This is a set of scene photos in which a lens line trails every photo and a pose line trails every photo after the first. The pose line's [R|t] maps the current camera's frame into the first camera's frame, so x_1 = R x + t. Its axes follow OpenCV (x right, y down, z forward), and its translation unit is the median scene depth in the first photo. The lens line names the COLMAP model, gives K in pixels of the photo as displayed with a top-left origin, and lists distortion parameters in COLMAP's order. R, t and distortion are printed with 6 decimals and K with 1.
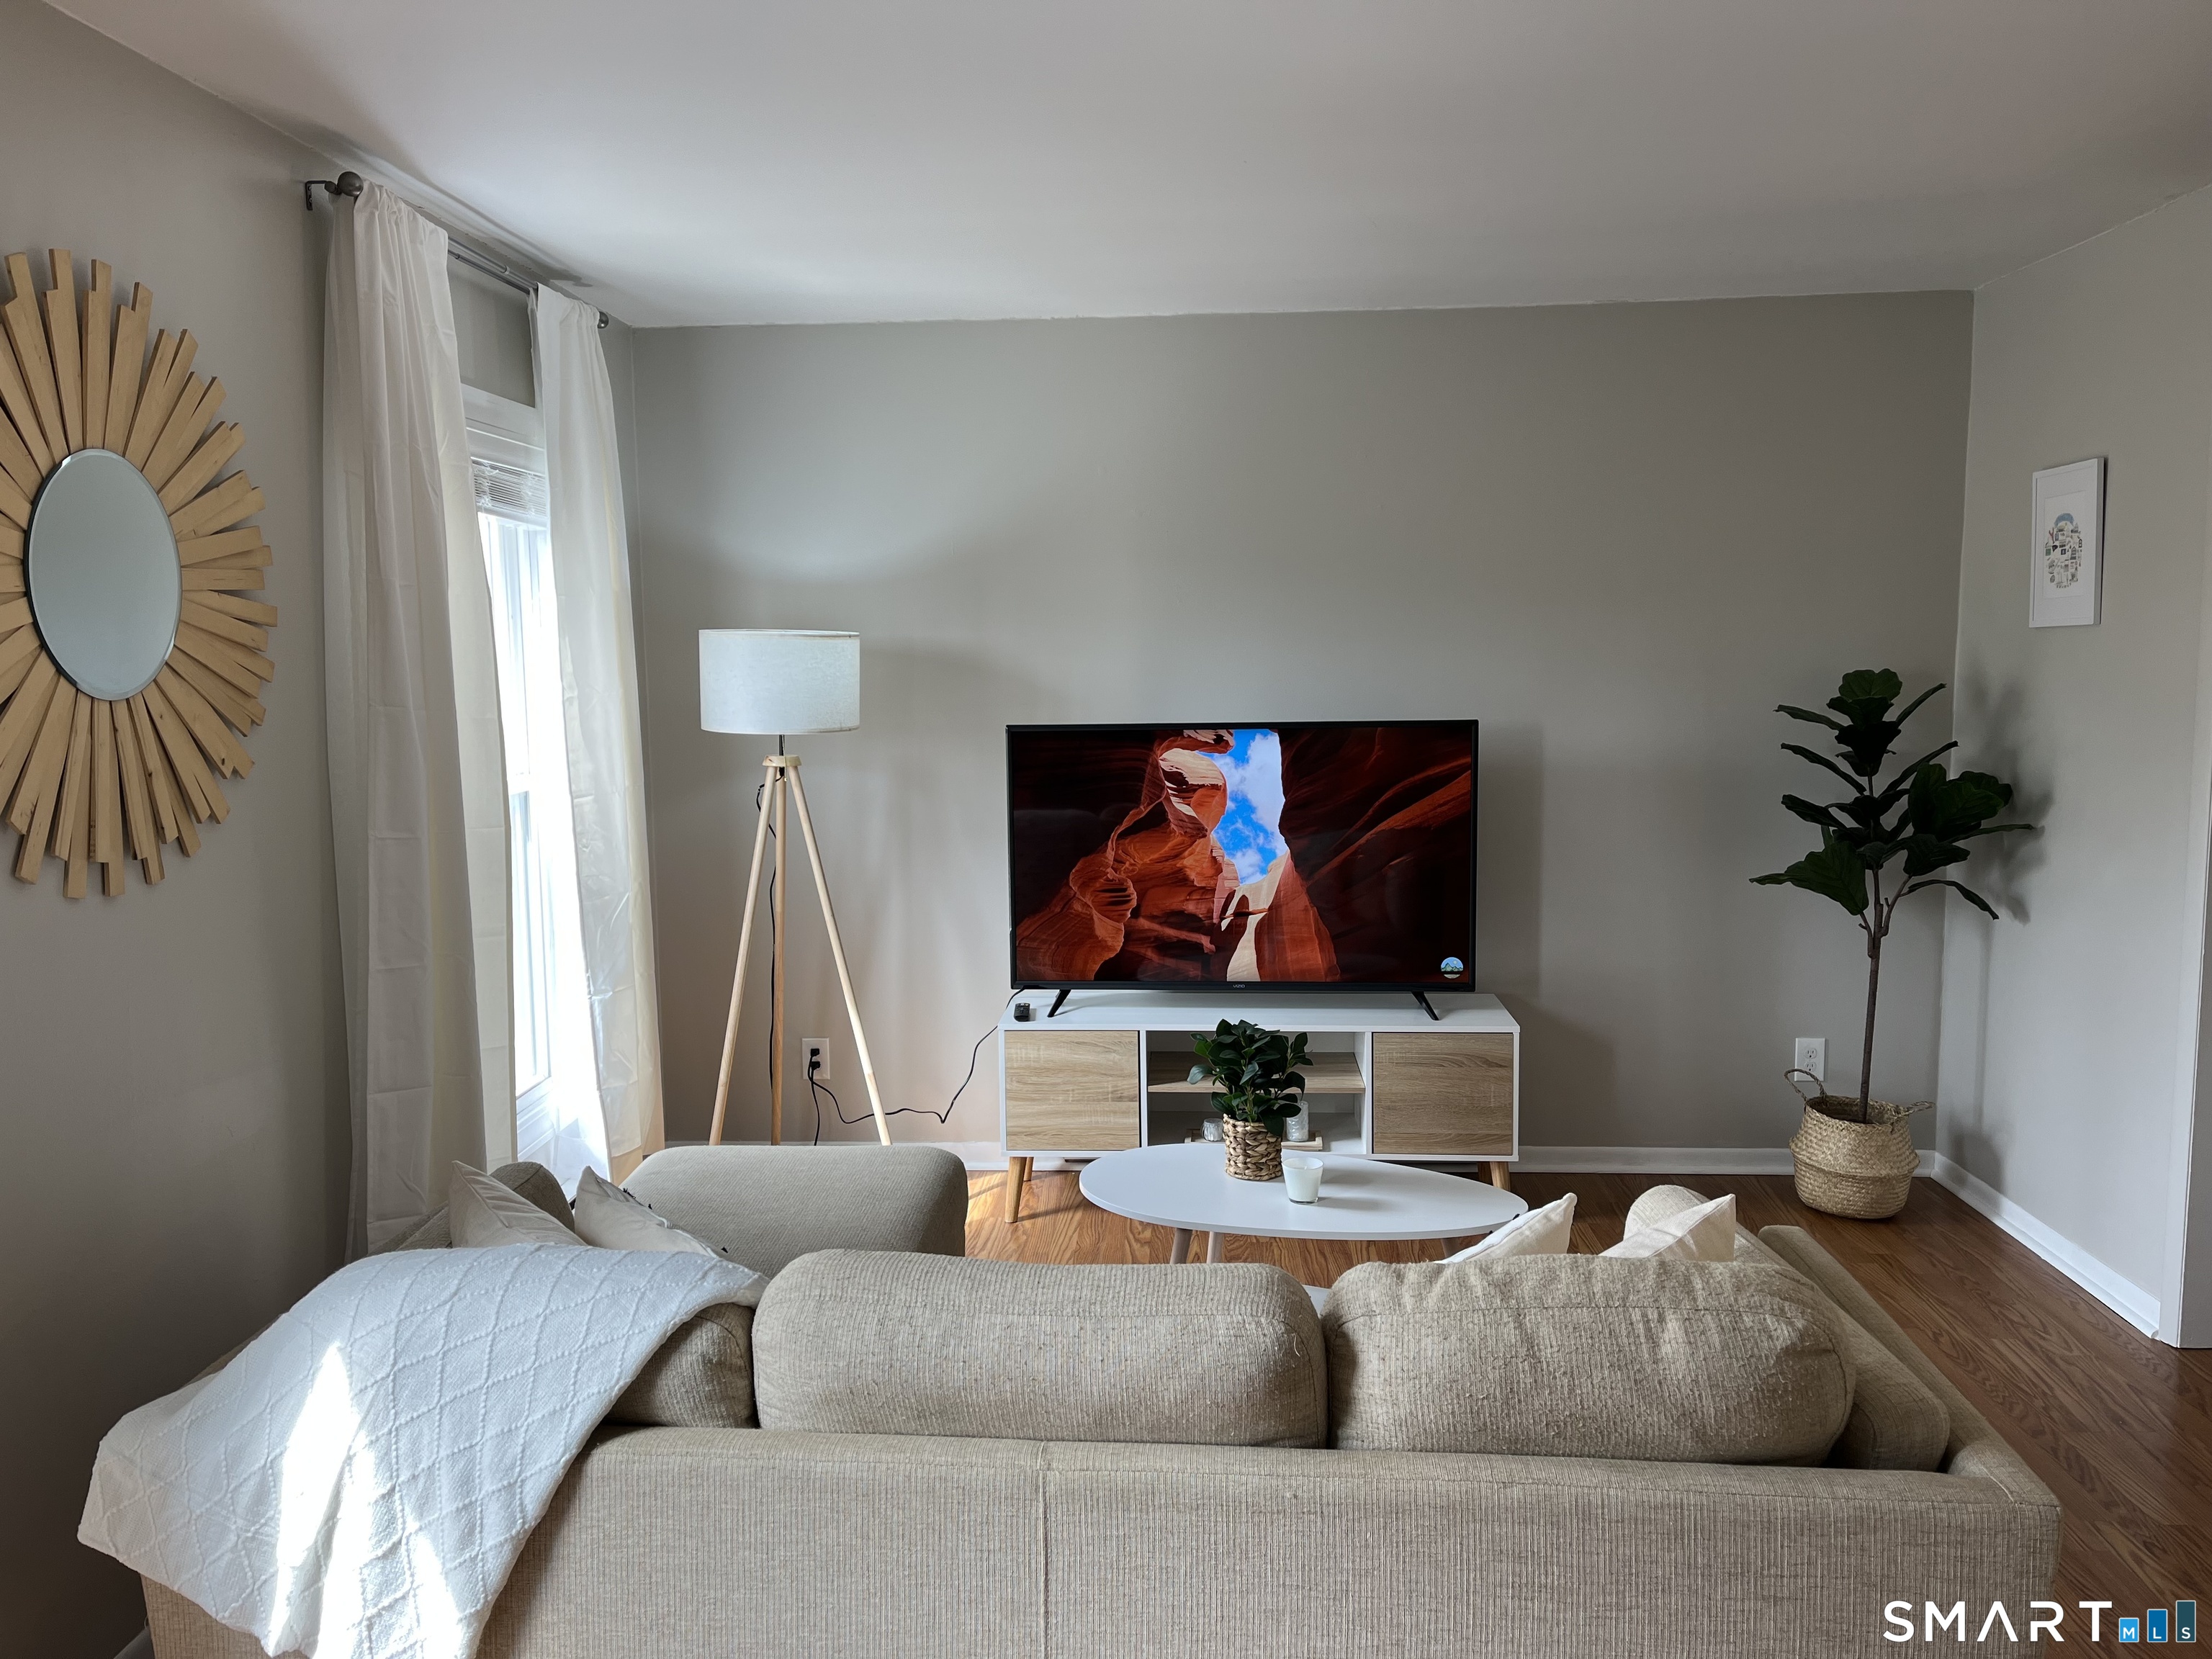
lens RADIAL K [[1667.1, 0, 1102.4], [0, 1667.1, 815.3], [0, 0, 1]] dist [0.045828, -0.032068]
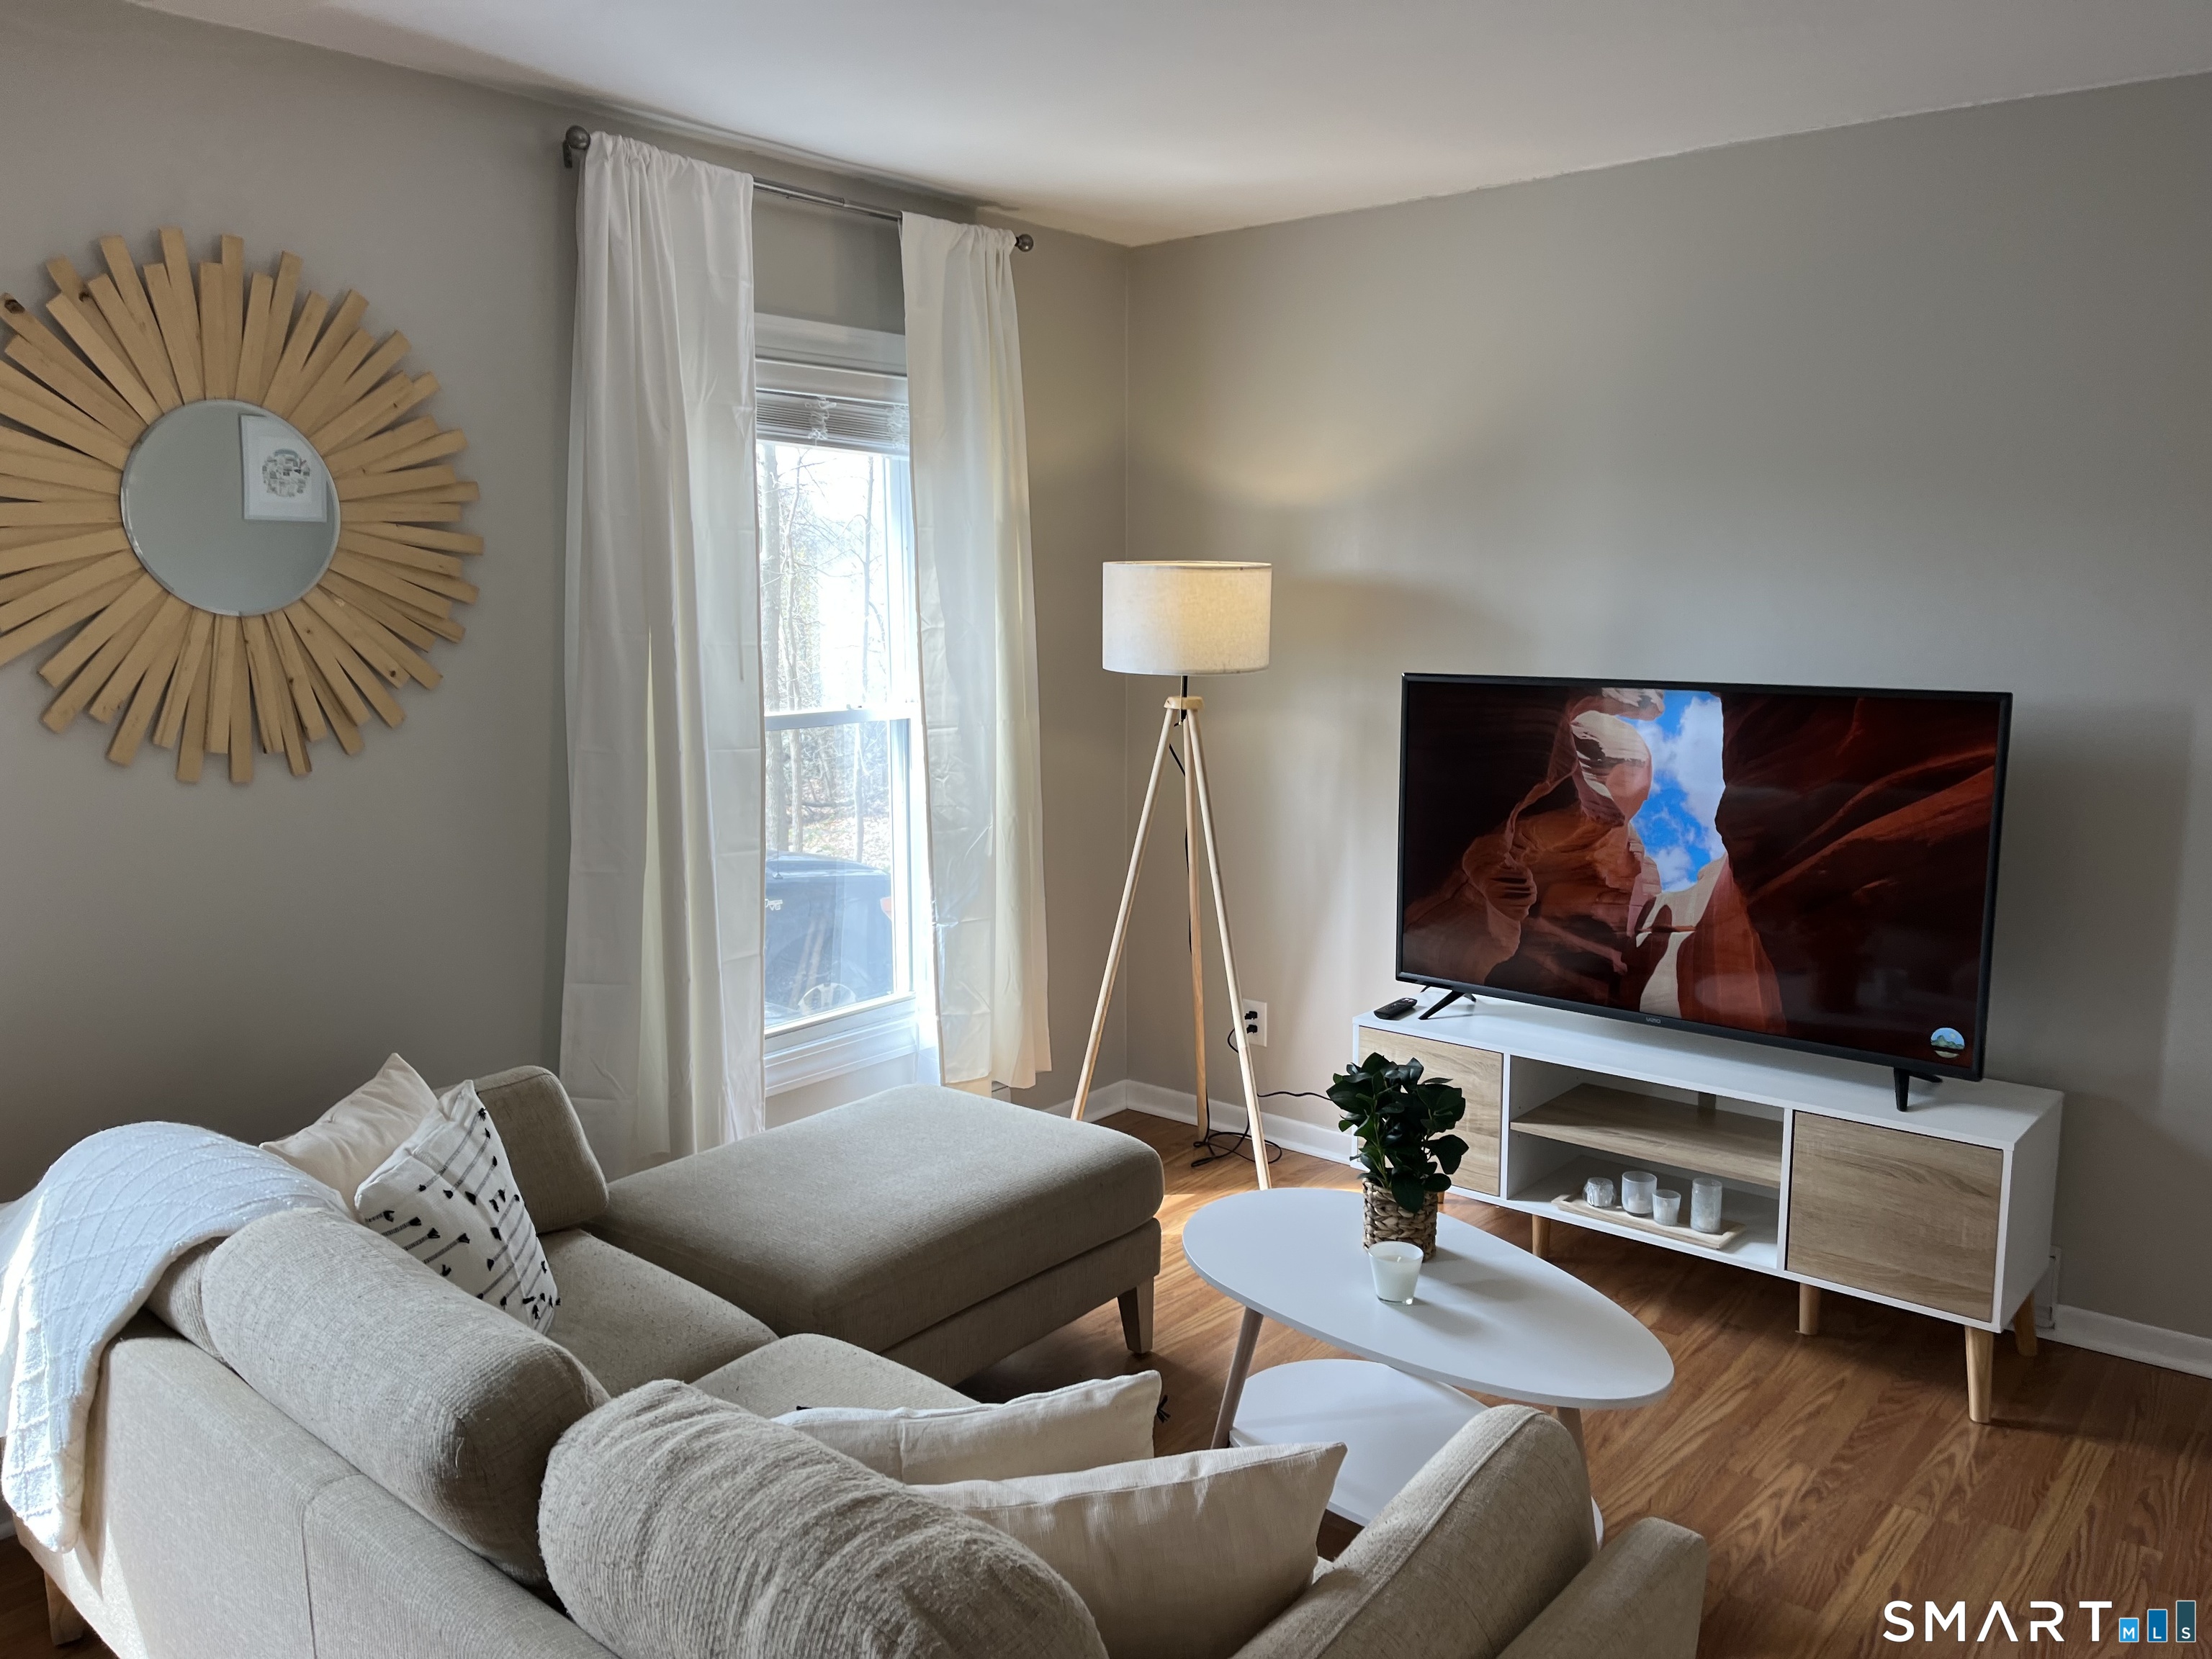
lens RADIAL K [[1667.1, 0, 1108.0], [0, 1667.1, 845.7], [0, 0, 1]] dist [0.045828, -0.032068]
pose [[0.806439, 0.100880, -0.582649, 0.330760], [-0.067997, 0.994624, 0.078095, -0.023115], [0.587395, -0.023360, 0.808963, 0.219944]]
